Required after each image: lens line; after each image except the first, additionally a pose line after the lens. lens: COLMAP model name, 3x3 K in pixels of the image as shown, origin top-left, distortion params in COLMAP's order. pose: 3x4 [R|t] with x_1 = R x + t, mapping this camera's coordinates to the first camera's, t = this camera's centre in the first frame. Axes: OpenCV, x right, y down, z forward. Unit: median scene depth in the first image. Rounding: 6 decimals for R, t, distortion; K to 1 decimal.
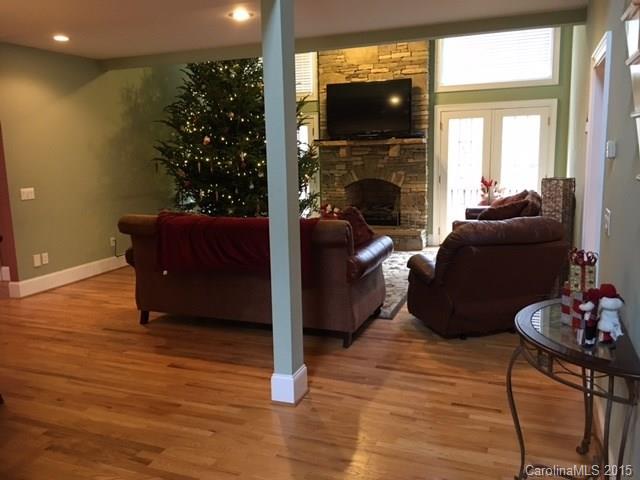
lens RADIAL K [[545.0, 0, 320.0], [0, 545.0, 228.1], [0, 0, 1]] dist [0.090382, -0.109839]
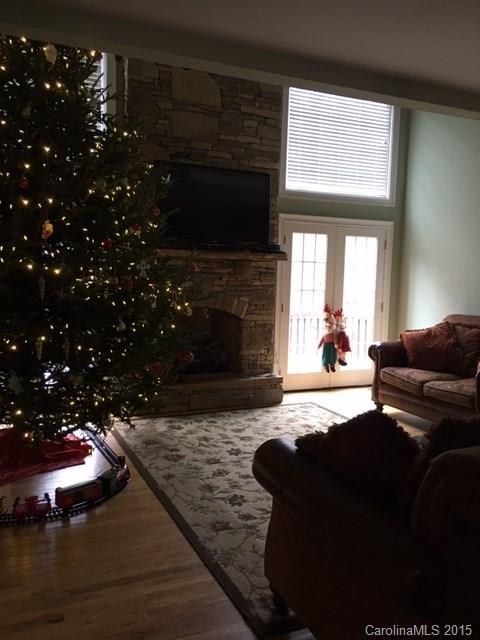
lens RADIAL K [[545.0, 0, 243.7], [0, 545.0, 312.4], [0, 0, 1]] dist [0.090382, -0.109839]
pose [[0.678925, -0.015092, 0.734052, -0.398370], [0.068049, 0.996779, -0.042445, -0.054918], [-0.731047, 0.078768, 0.677765, 0.528125]]
